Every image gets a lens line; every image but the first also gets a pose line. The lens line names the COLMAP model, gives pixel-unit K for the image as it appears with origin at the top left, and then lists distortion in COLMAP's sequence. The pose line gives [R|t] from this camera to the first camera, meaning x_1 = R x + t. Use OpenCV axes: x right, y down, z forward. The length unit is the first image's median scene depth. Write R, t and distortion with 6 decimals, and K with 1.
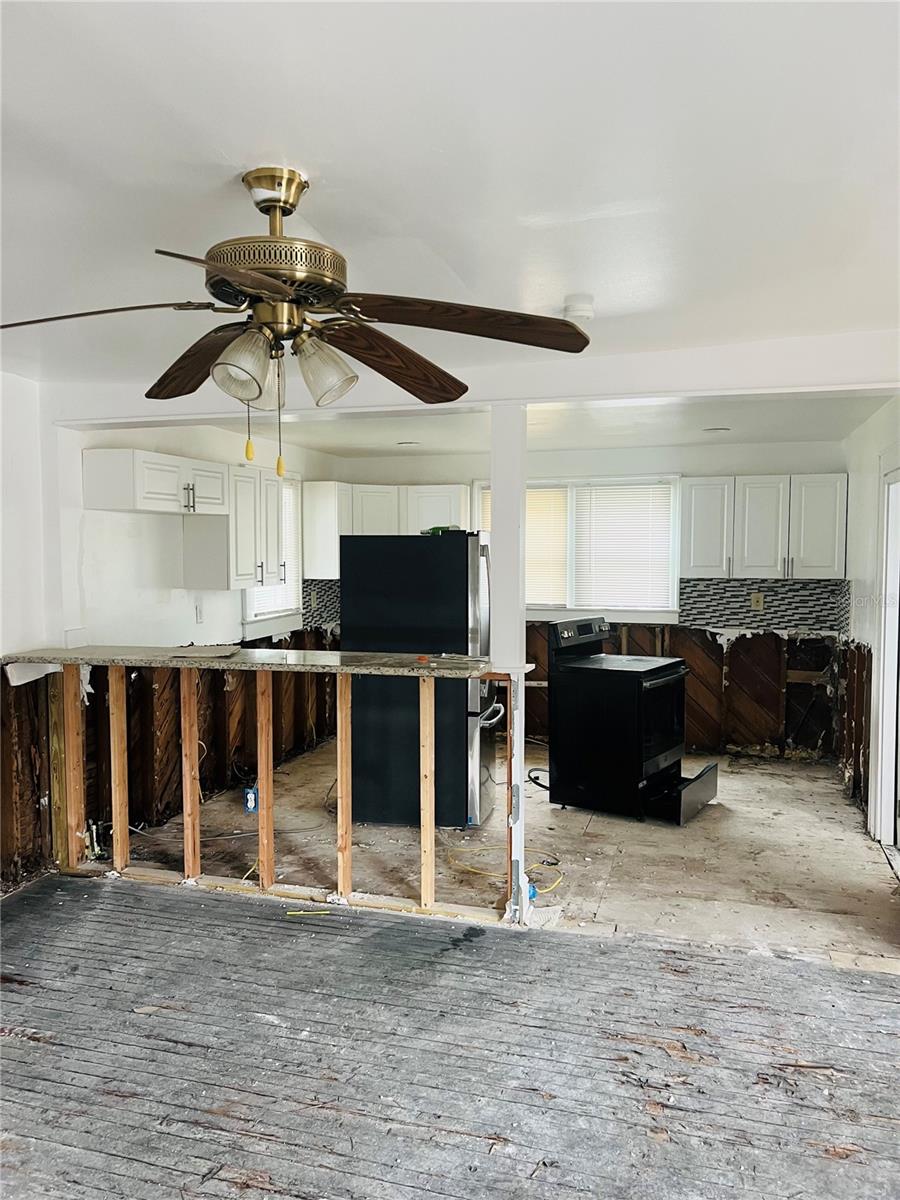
lens RADIAL K [[883.3, 0, 447.7], [0, 883.3, 607.0], [0, 0, 1]] dist [0.021424, -0.003390]
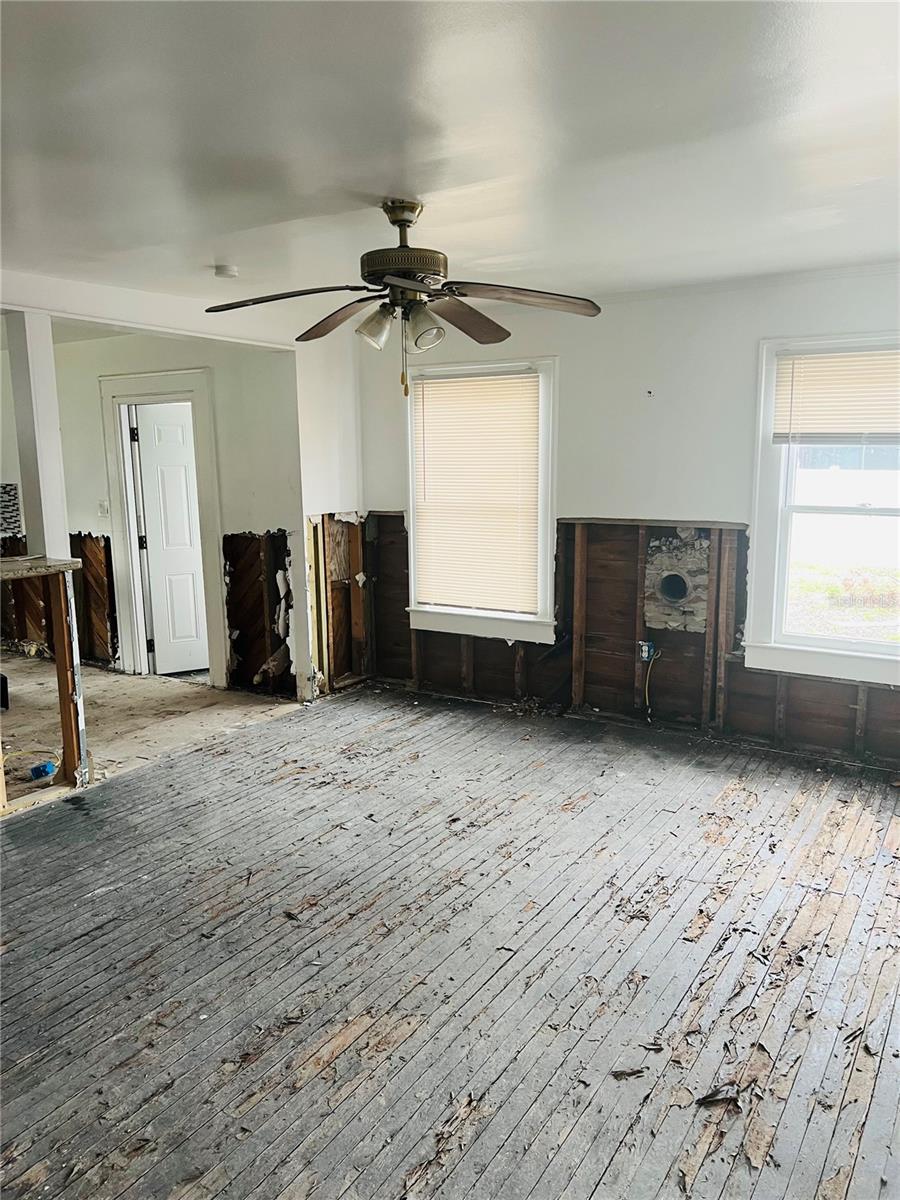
lens RADIAL K [[883.3, 0, 447.7], [0, 883.3, 607.0], [0, 0, 1]] dist [0.021424, -0.003390]
pose [[0.268456, -0.163049, 0.949393, -0.955773], [0.076397, 0.986070, 0.147746, 0.005051], [-0.960258, 0.032867, 0.277173, 0.275554]]
